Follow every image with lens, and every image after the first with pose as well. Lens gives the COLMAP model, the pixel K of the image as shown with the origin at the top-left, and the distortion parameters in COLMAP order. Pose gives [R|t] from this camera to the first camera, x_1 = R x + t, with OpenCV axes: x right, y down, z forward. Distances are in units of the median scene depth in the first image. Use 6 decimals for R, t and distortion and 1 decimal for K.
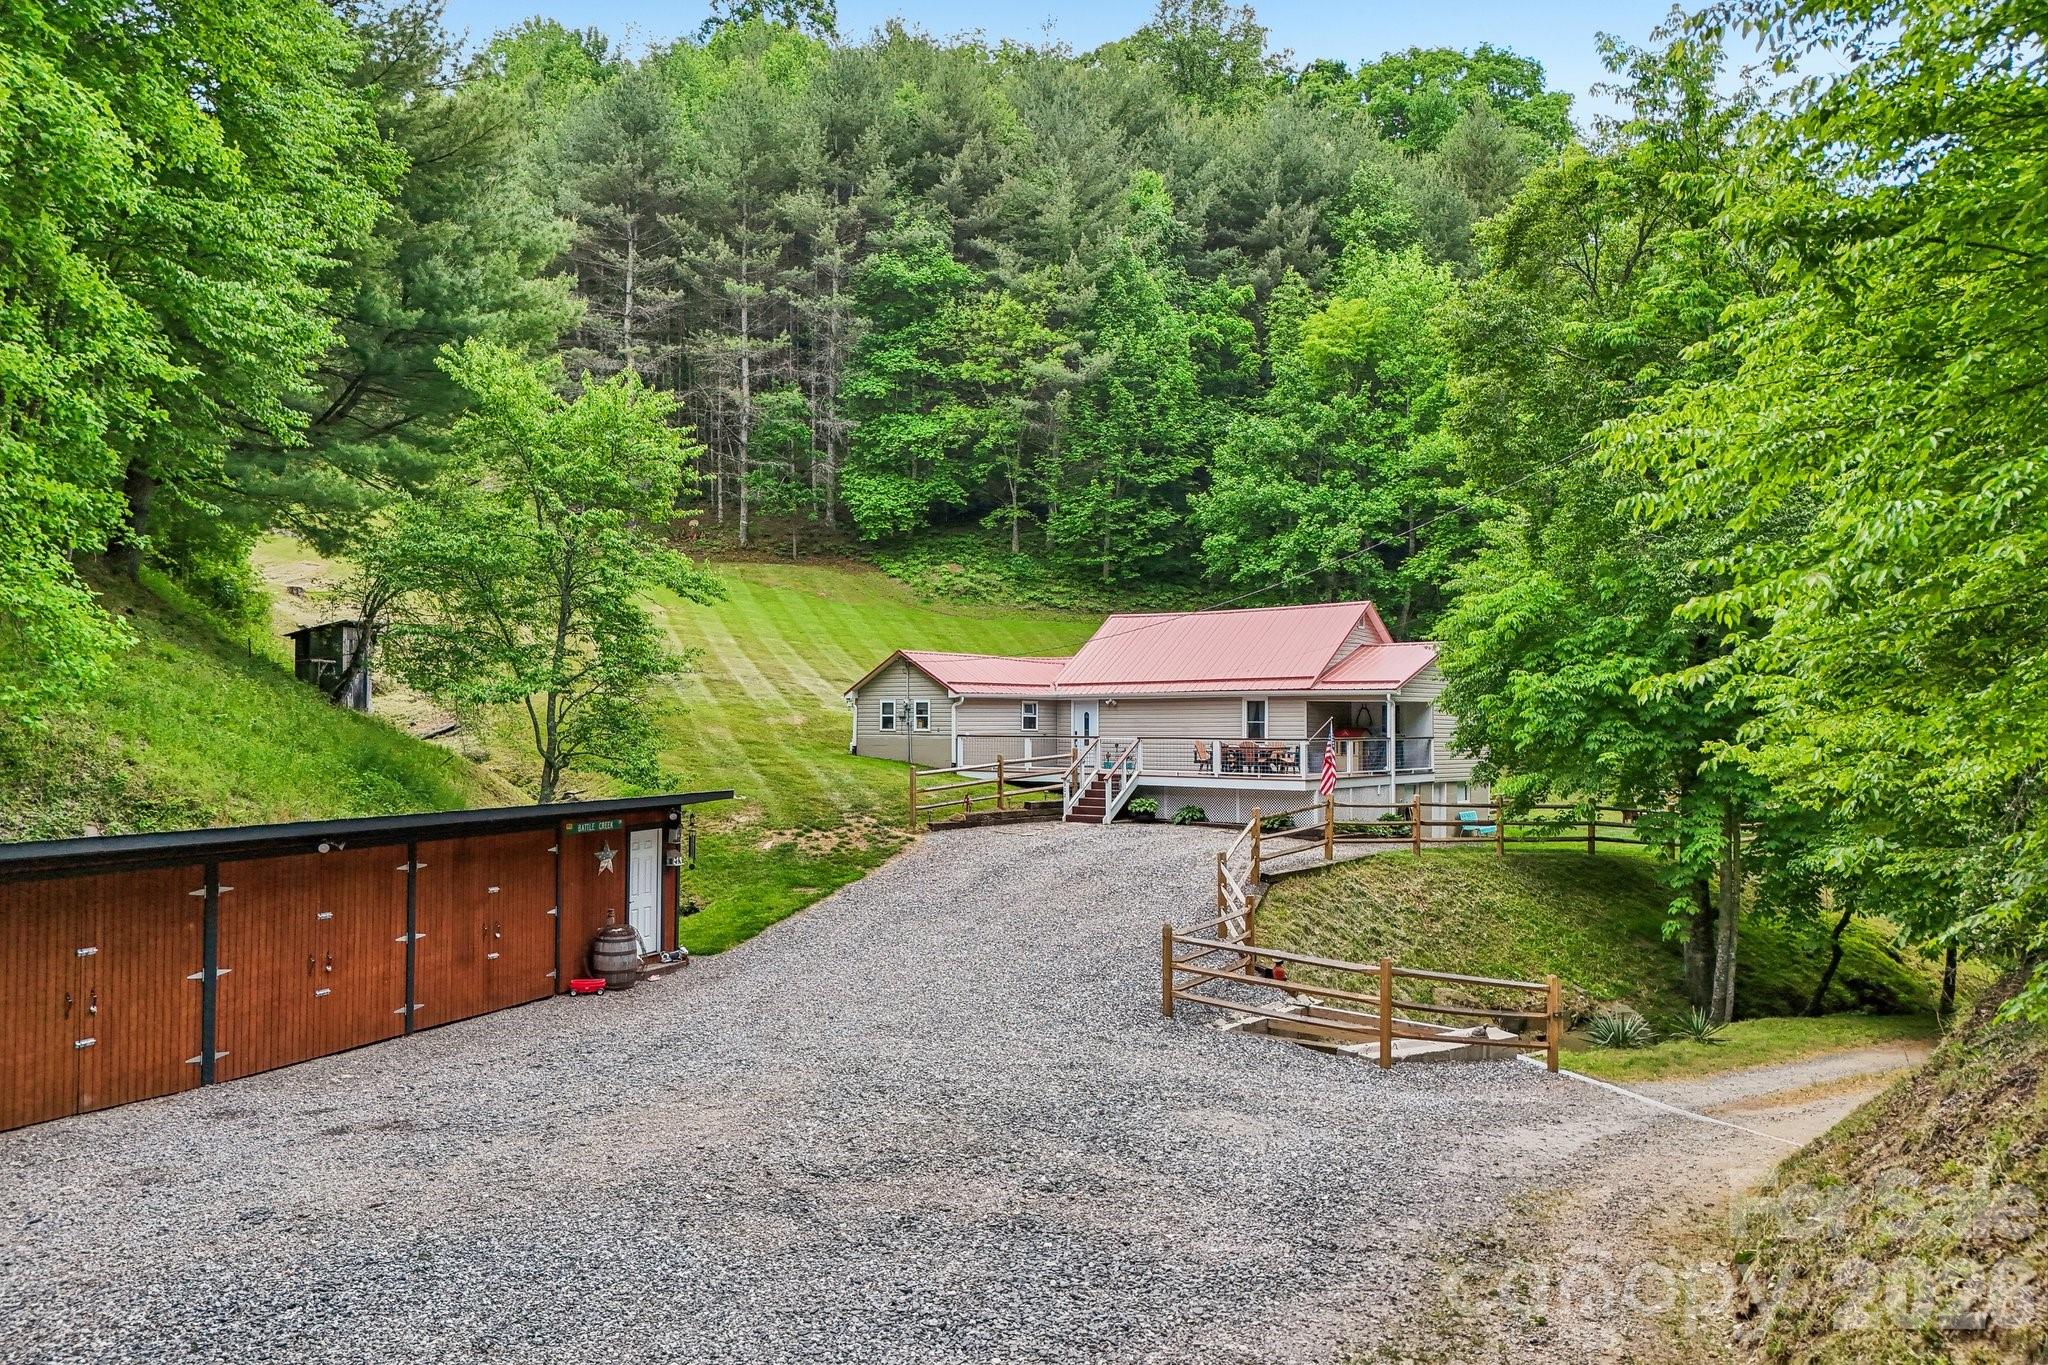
lens RADIAL K [[1485.0, 0, 1024.0], [0, 1485.0, 682.5], [0, 0, 1]] dist [0.188657, -0.586616]
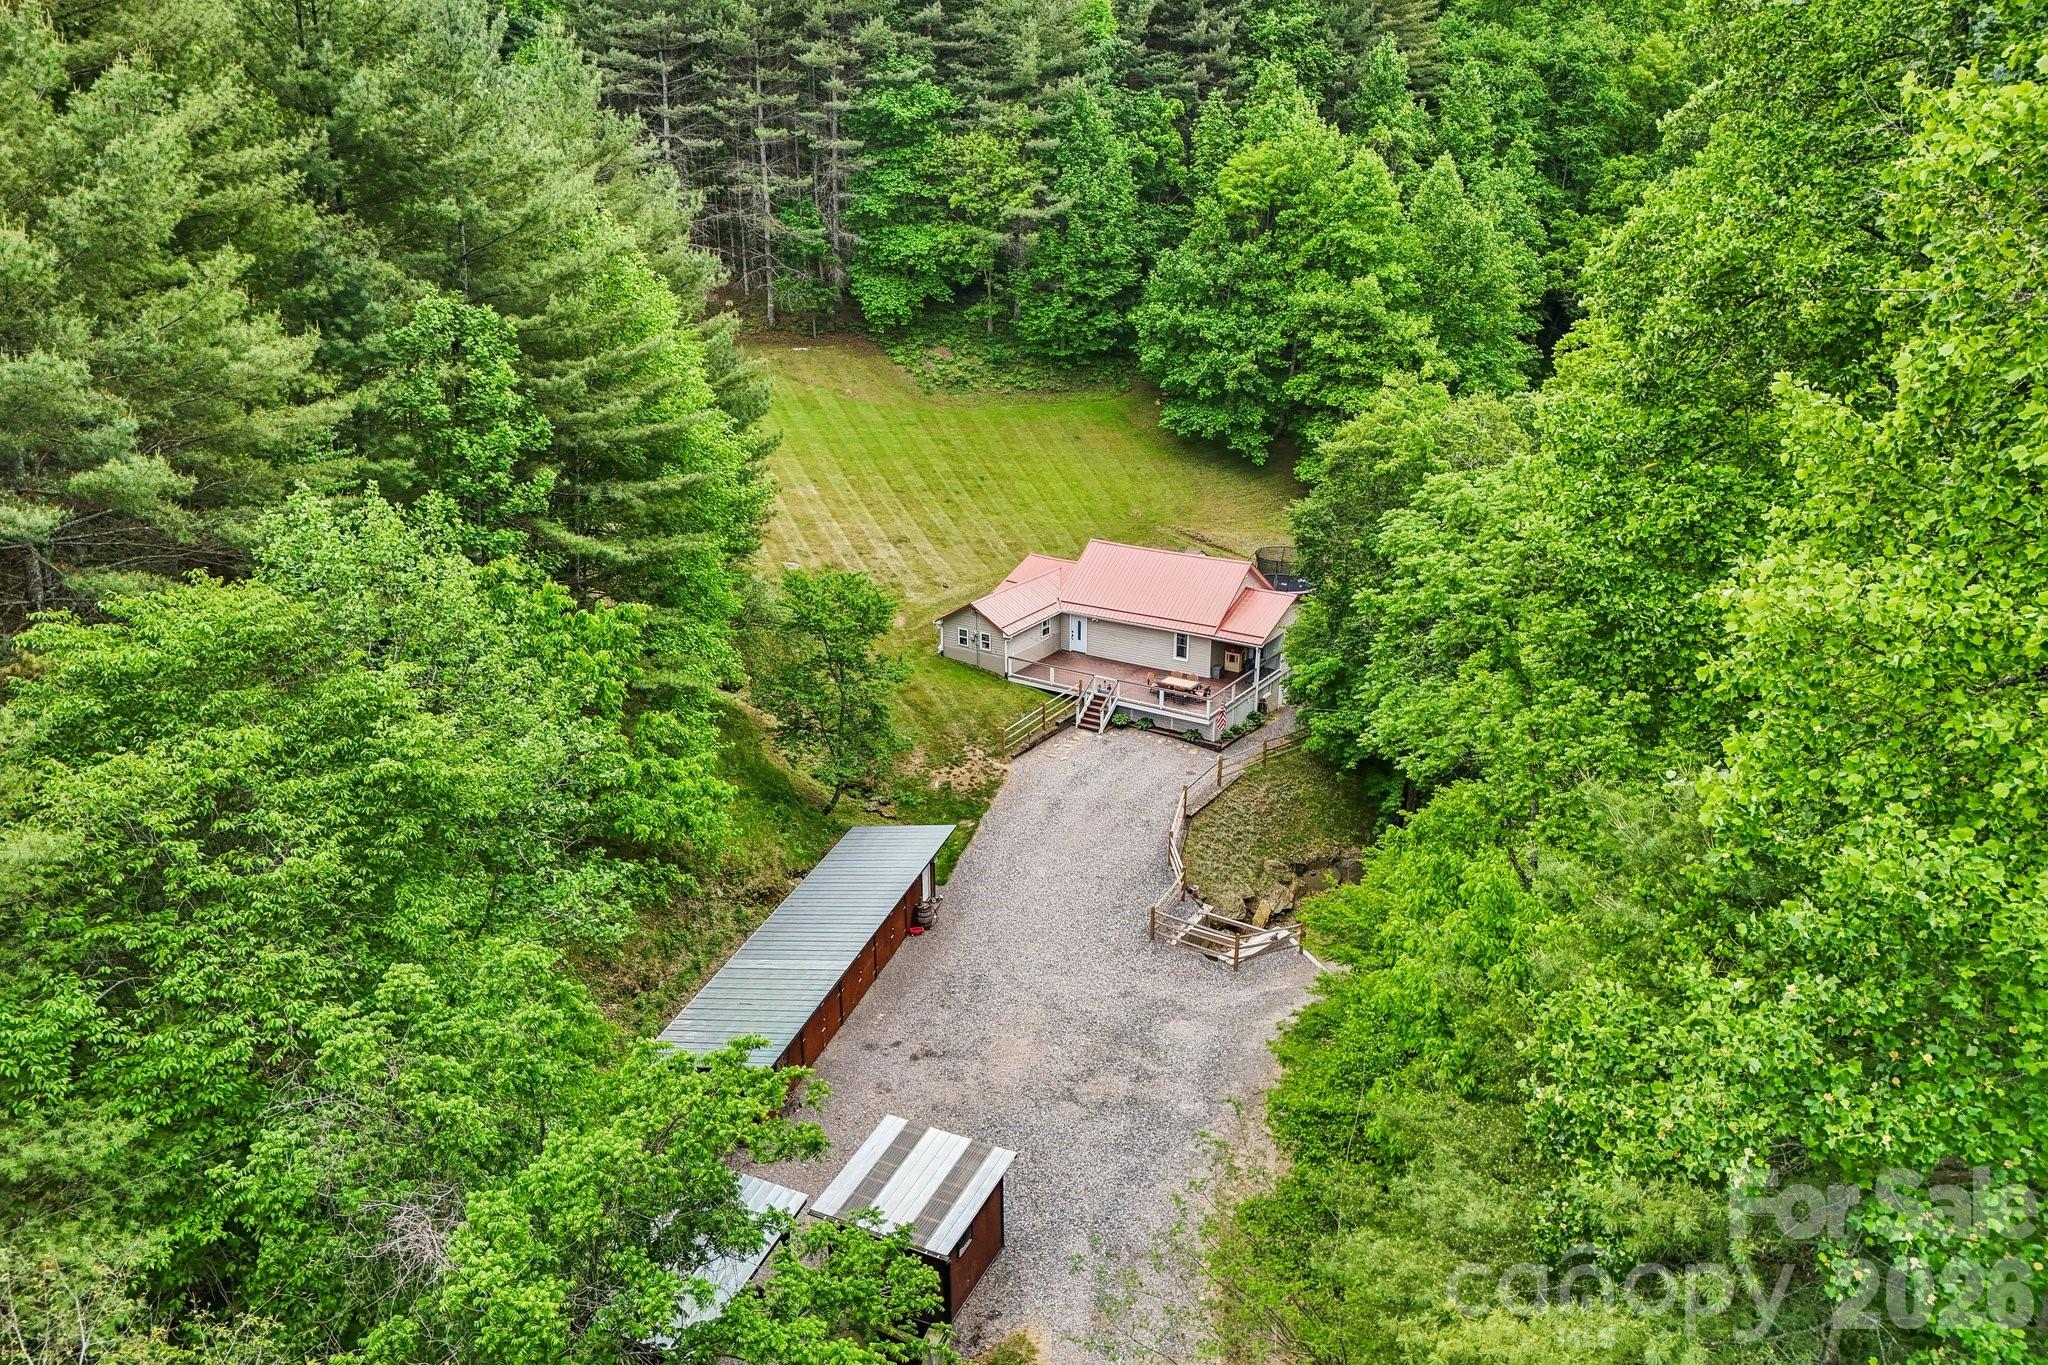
lens RADIAL K [[1485.0, 0, 1024.0], [0, 1485.0, 682.5], [0, 0, 1]] dist [0.188657, -0.586616]
pose [[0.997489, -0.028708, 0.064740, -0.073991], [0.002758, 0.929203, 0.369559, -0.304104], [-0.070766, -0.368452, 0.926949, -0.317605]]
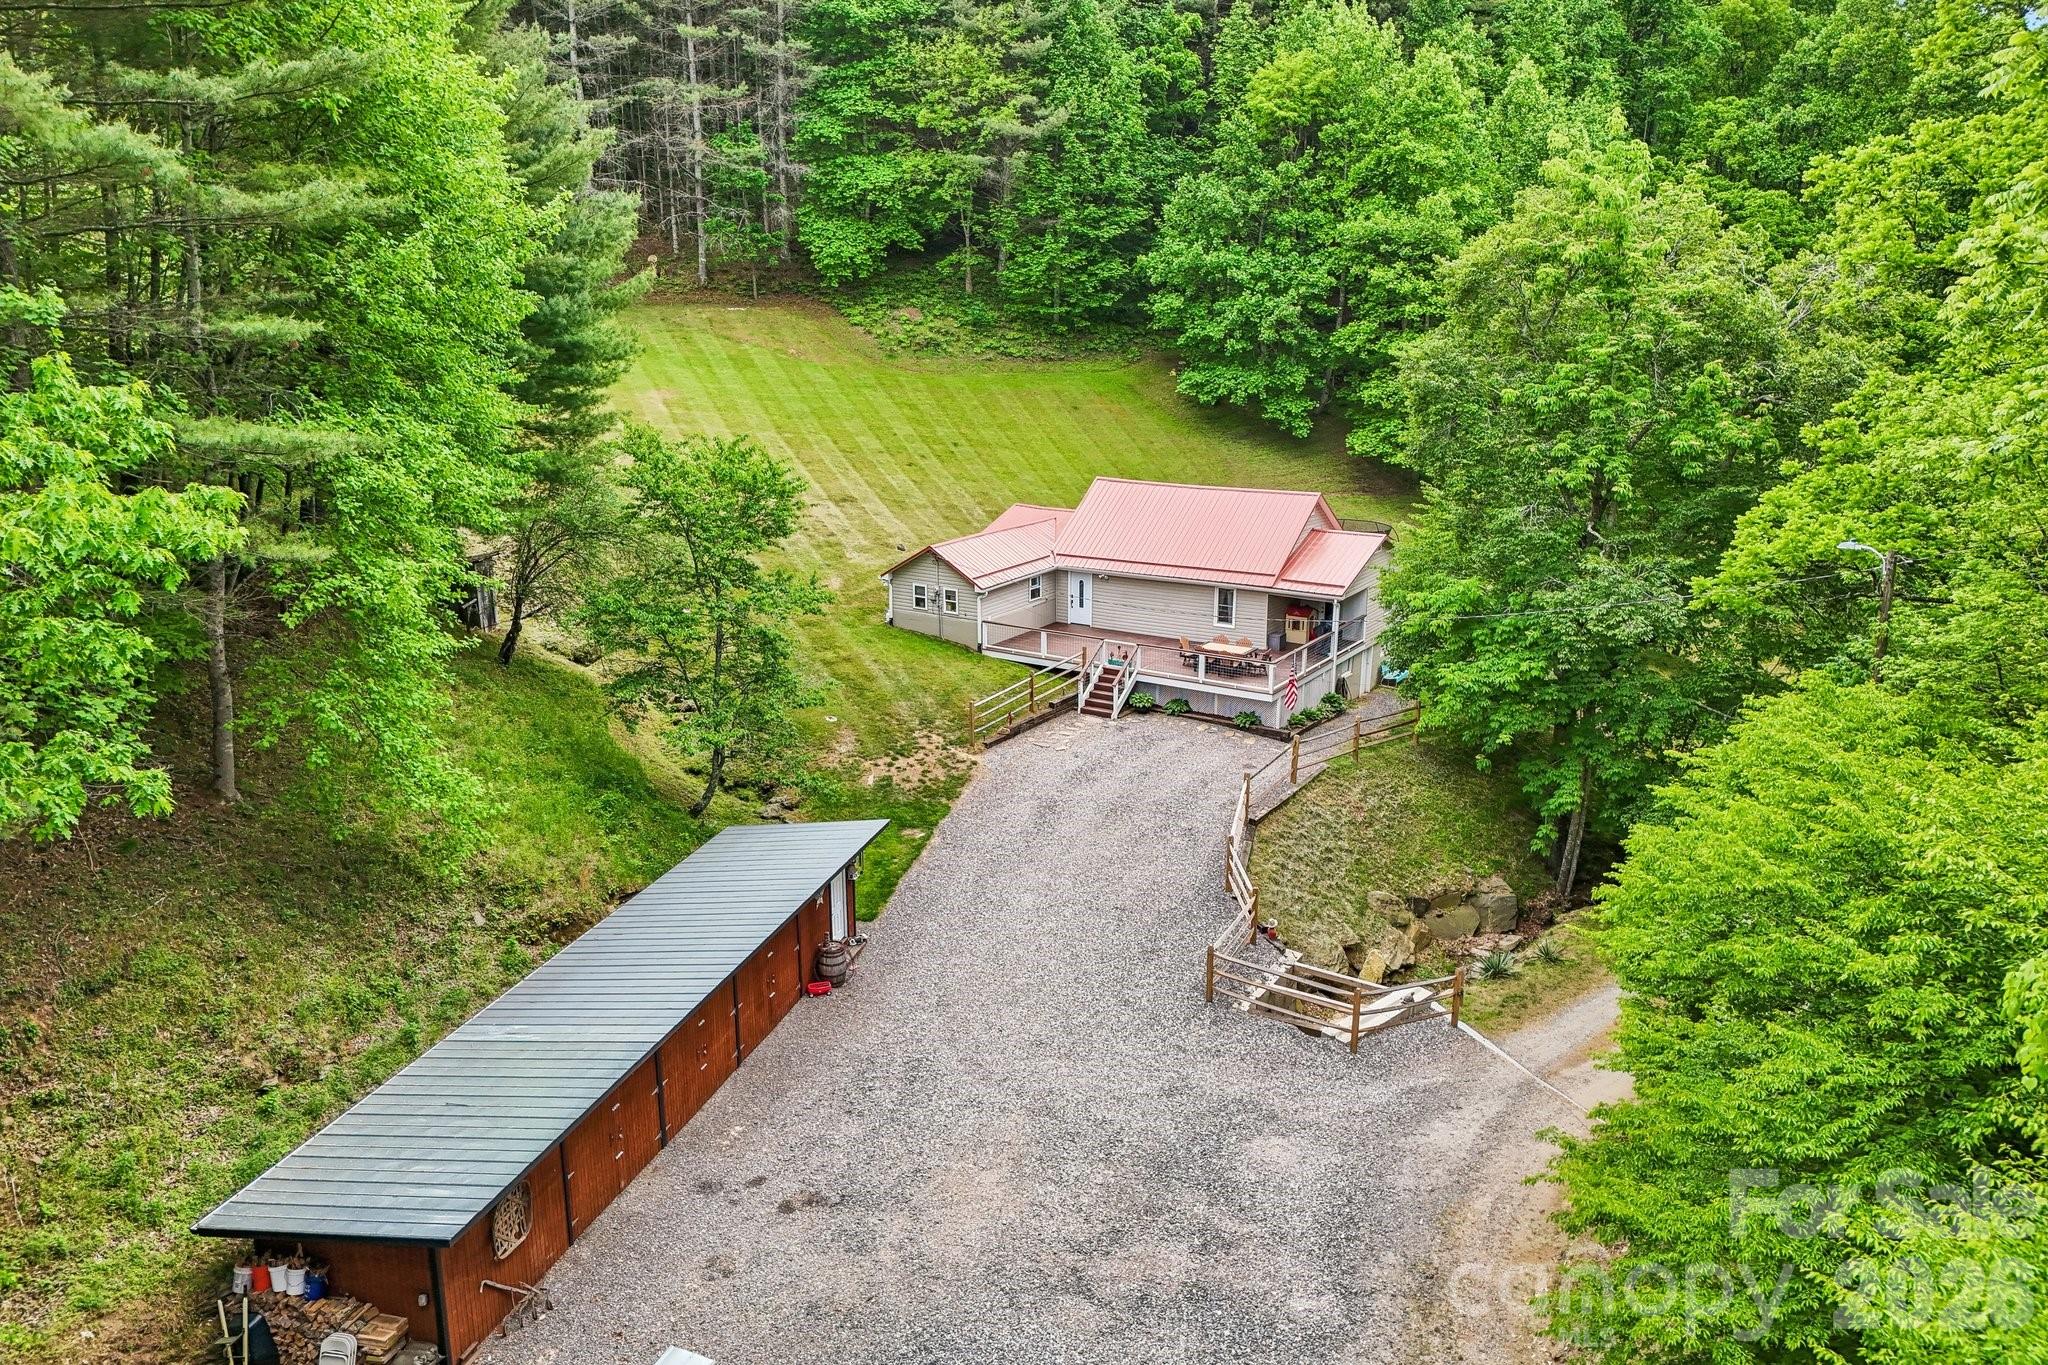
lens RADIAL K [[1489.8, 0, 1024.0], [0, 1489.8, 682.5], [0, 0, 1]] dist [0.139968, -0.341753]
pose [[0.997179, -0.024334, 0.071006, -0.052789], [0.002322, 0.955539, 0.294857, -0.147593], [-0.075024, -0.293860, 0.952900, -0.094964]]
